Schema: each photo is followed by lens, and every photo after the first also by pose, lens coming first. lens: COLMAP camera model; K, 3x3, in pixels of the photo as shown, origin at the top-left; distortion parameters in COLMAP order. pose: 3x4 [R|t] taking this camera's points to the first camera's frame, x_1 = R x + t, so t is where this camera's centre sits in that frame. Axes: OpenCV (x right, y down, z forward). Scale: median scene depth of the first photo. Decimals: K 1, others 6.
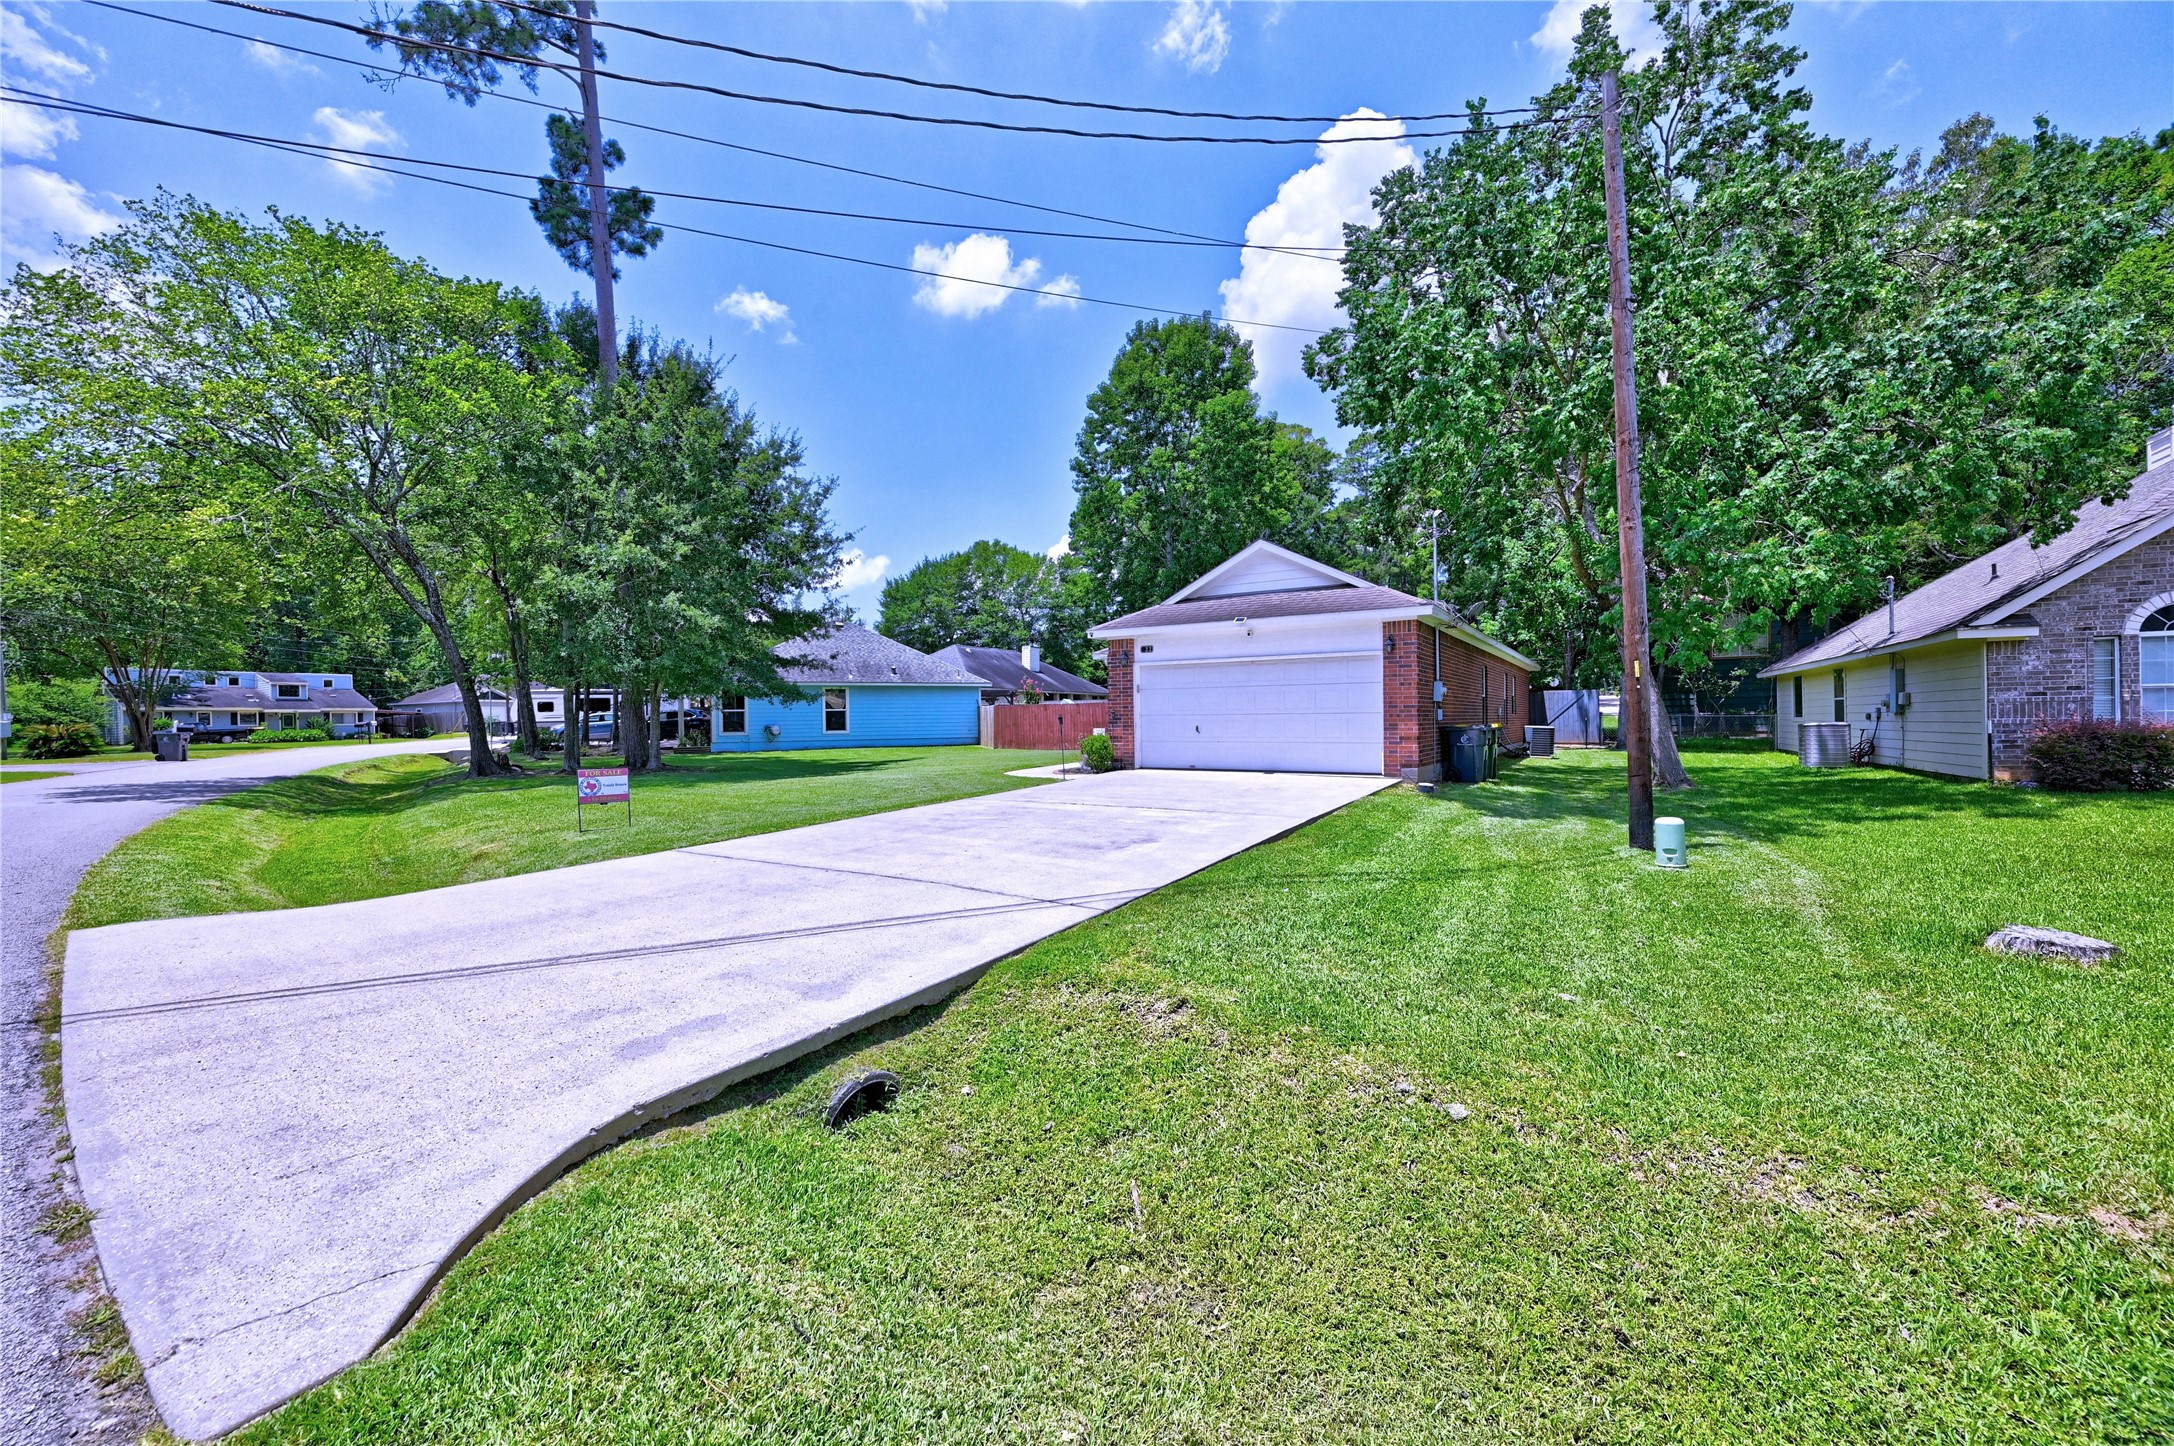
lens RADIAL K [[851.8, 0, 1087.0], [0, 851.8, 723.0], [0, 0, 1]] dist [0.000487, 0.000156]
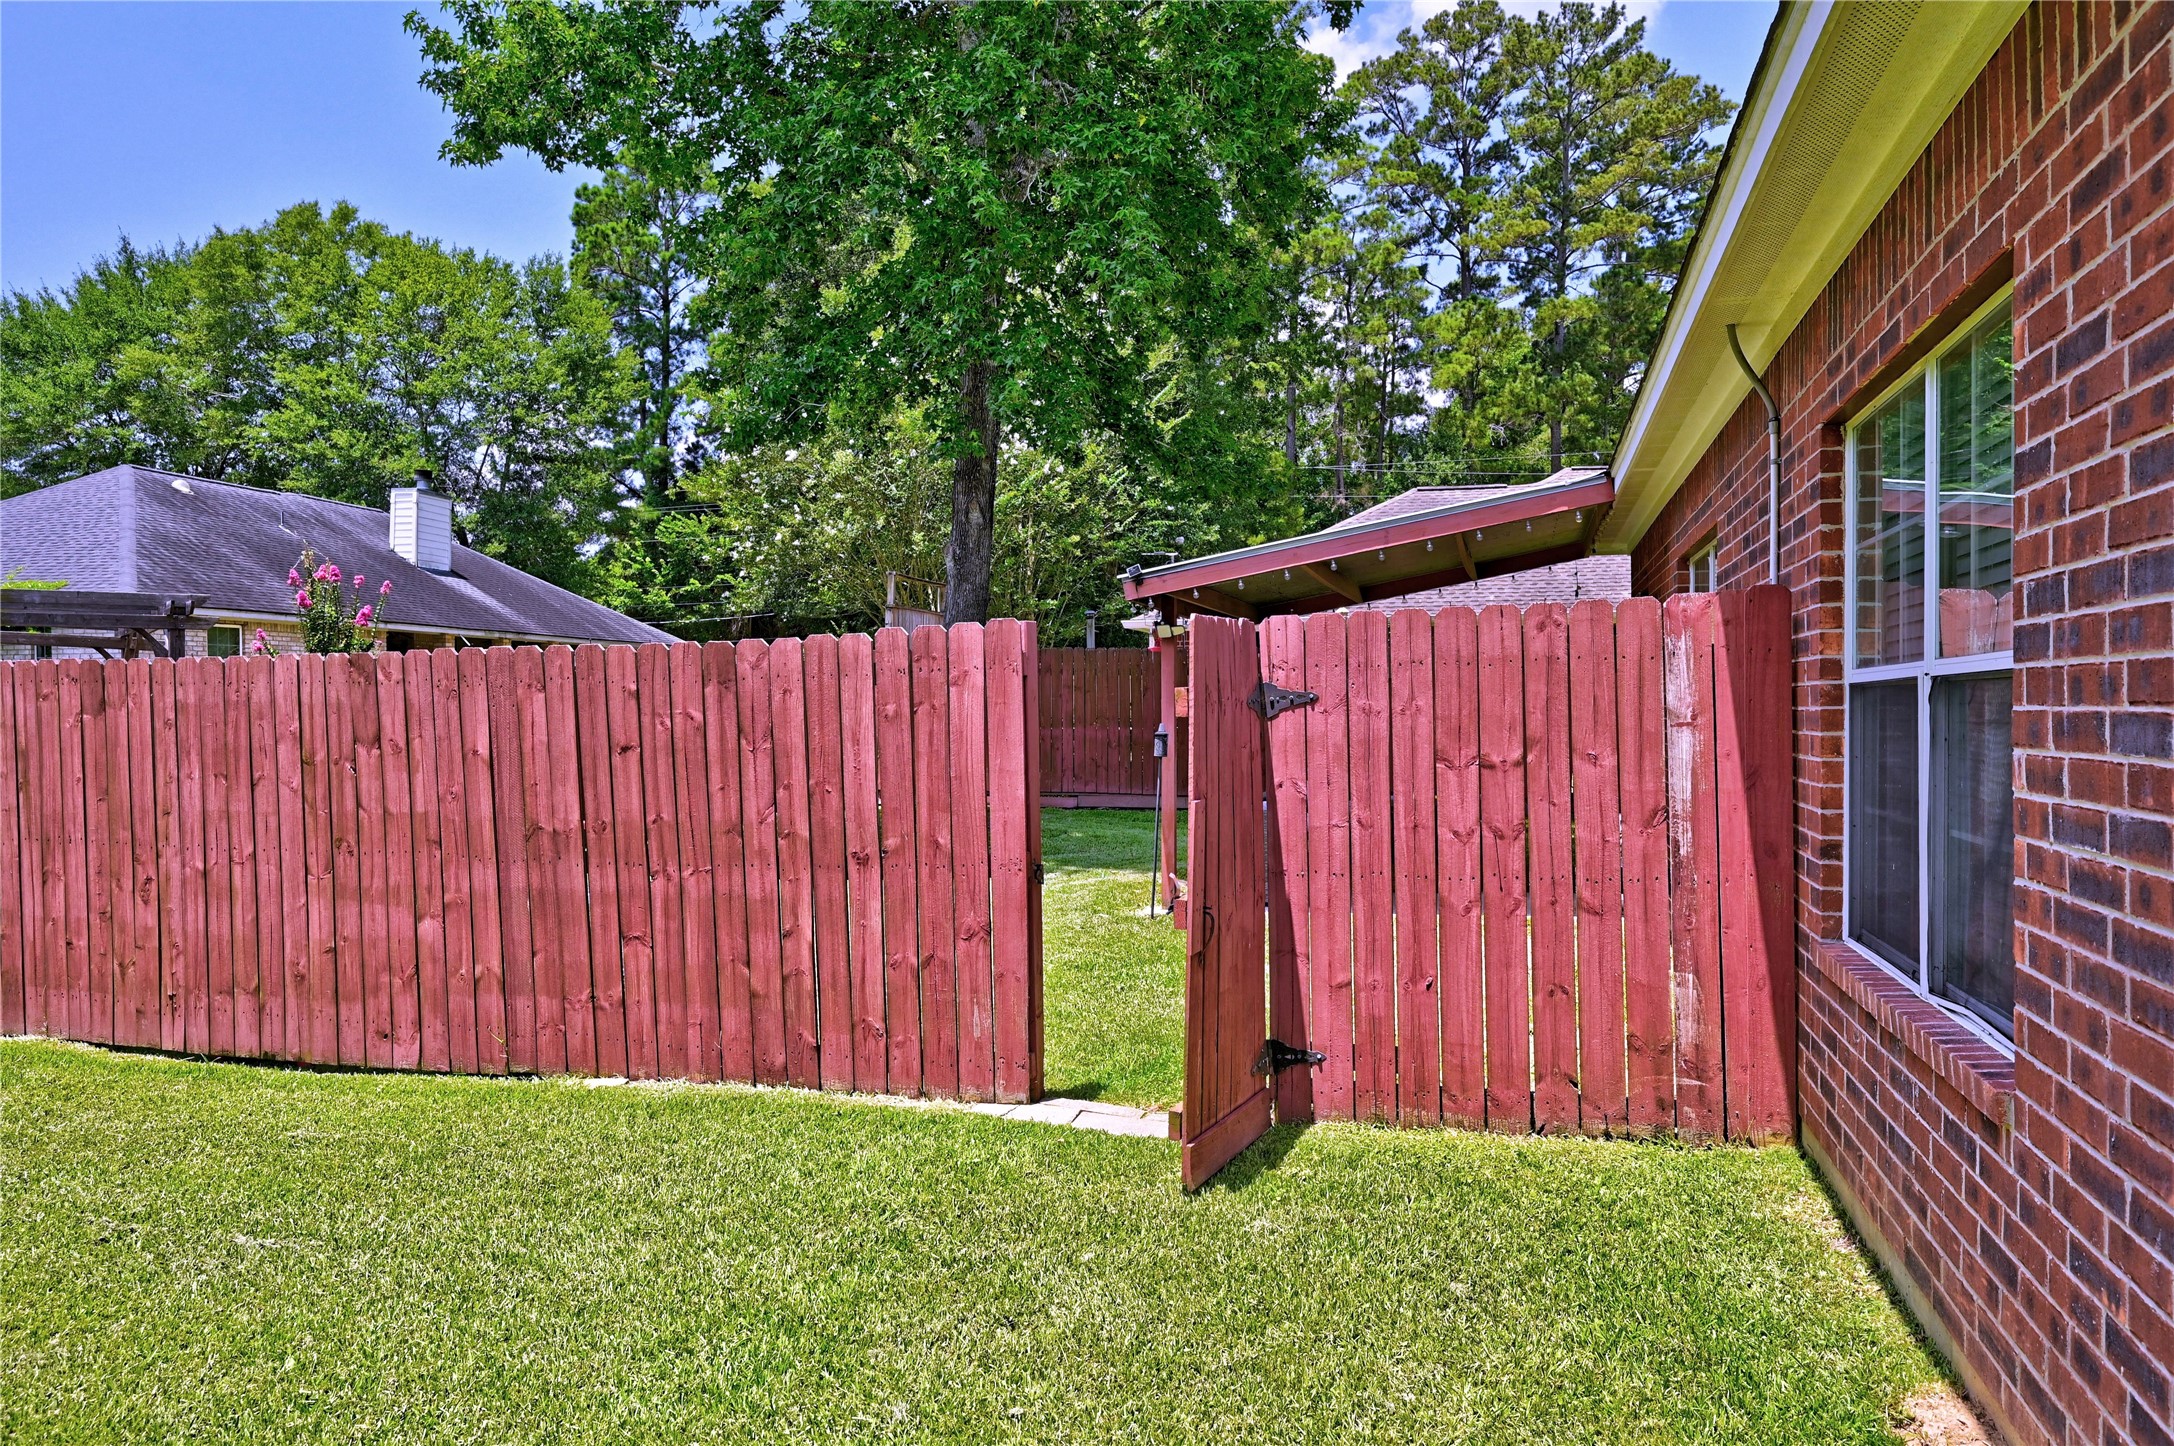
lens RADIAL K [[1516.0, 0, 1078.1], [0, 1516.0, 728.8], [0, 0, 1]] dist [-0.002090, -0.000940]
pose [[0.959990, 0.003742, 0.280008, 0.045634], [-0.006694, 0.999932, 0.009587, -0.029396], [-0.279953, -0.011077, 0.959950, 1.461735]]
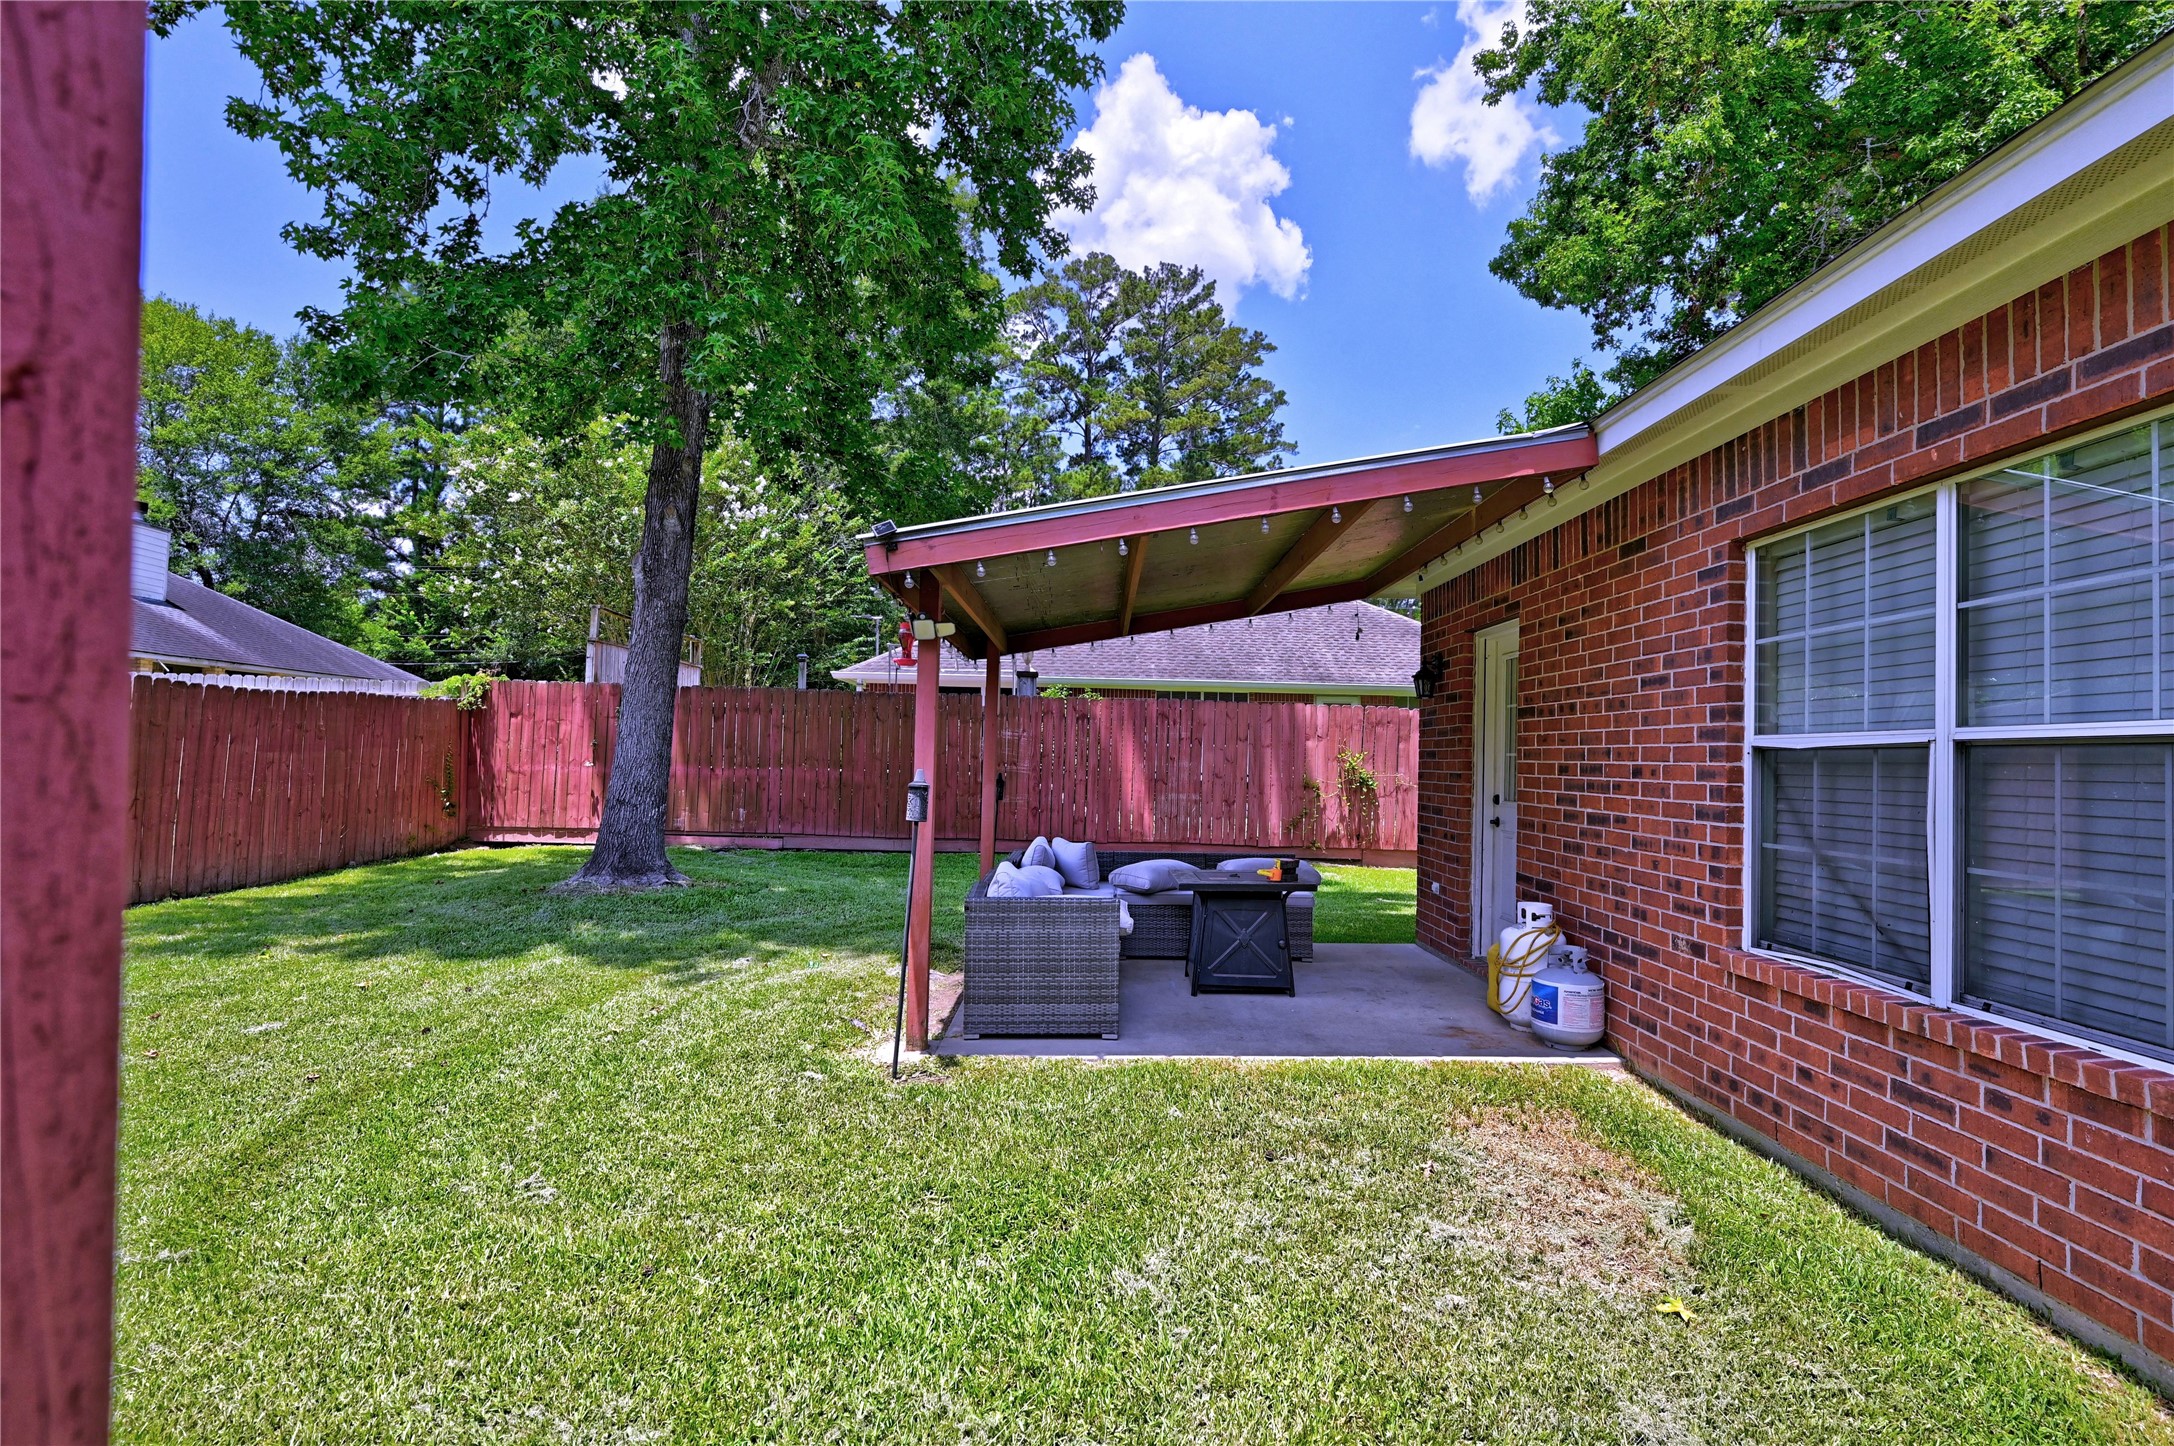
lens RADIAL K [[1055.5, 0, 1083.1], [0, 1055.5, 728.9], [0, 0, 1]] dist [-0.000804, 0.000484]
pose [[0.848662, 0.046310, 0.526904, 0.133053], [-0.032807, 0.998850, -0.034949, -0.028217], [-0.527916, 0.012374, 0.849206, 1.758282]]
